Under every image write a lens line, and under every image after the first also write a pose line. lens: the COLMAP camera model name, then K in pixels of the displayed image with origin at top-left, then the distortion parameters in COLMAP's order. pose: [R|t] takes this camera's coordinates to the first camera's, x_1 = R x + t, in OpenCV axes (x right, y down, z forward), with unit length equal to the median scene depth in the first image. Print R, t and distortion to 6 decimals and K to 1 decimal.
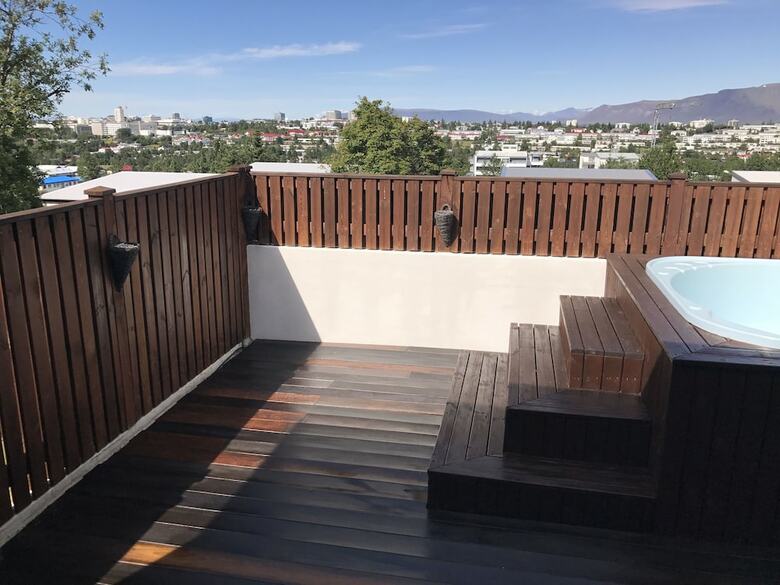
lens RADIAL K [[645.6, 0, 393.0], [0, 645.6, 283.8], [0, 0, 1]] dist [0.013367, -0.010467]
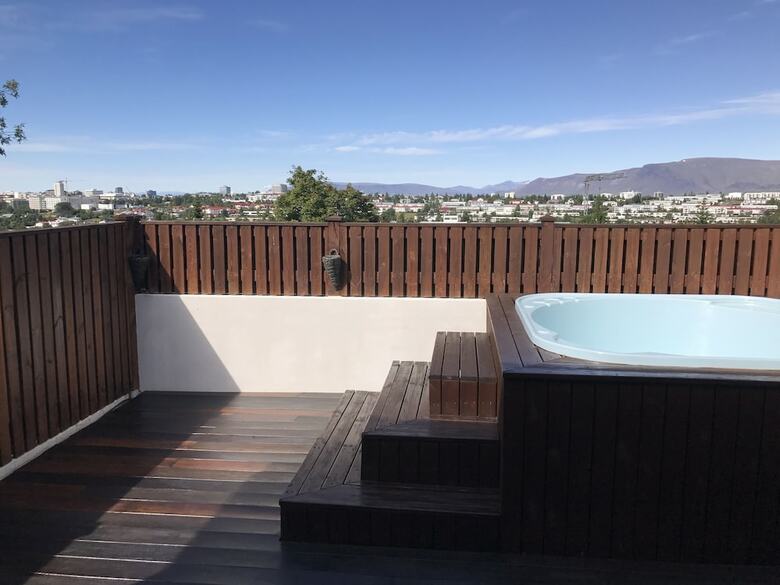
lens RADIAL K [[641.5, 0, 393.2], [0, 641.5, 283.1], [0, 0, 1]] dist [0.017030, 0.002876]
pose [[0.996399, -0.017121, 0.083038, 0.090510], [0.026025, 0.993880, -0.107359, 0.041920], [-0.080692, 0.109133, 0.990747, -0.011808]]
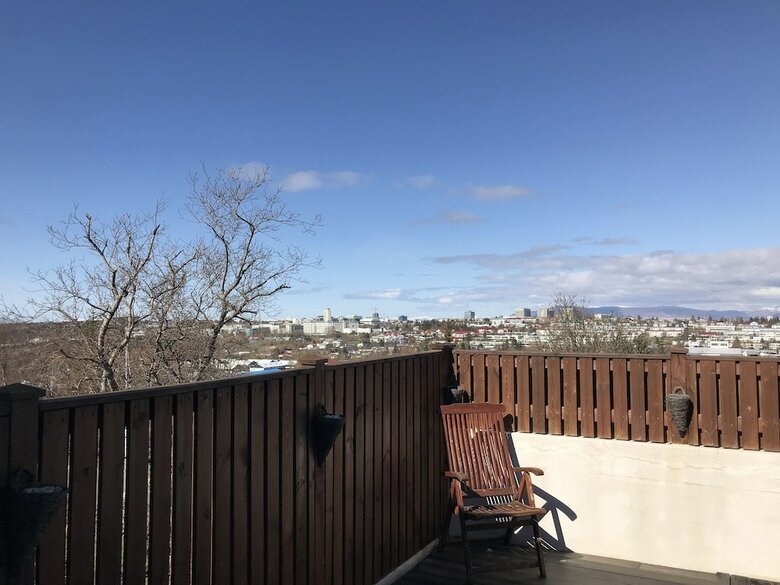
lens RADIAL K [[644.9, 0, 390.1], [0, 644.9, 285.3], [0, 0, 1]] dist [0.049418, -0.065576]
pose [[0.957833, -0.026048, -0.286144, -0.034606], [-0.059312, 0.956508, -0.285611, 0.017111], [0.281138, 0.290540, 0.914630, 0.059863]]
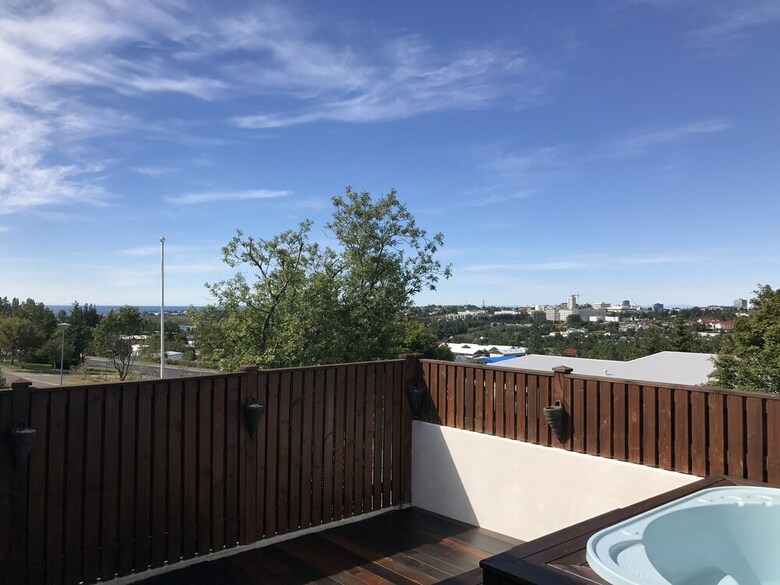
lens RADIAL K [[645.6, 0, 393.0], [0, 645.6, 283.8], [0, 0, 1]] dist [0.013367, -0.010467]
pose [[0.788718, -0.020581, -0.614410, 0.506143], [-0.152208, 0.961784, -0.227607, -0.027223], [0.595614, 0.273036, 0.755444, 0.018110]]
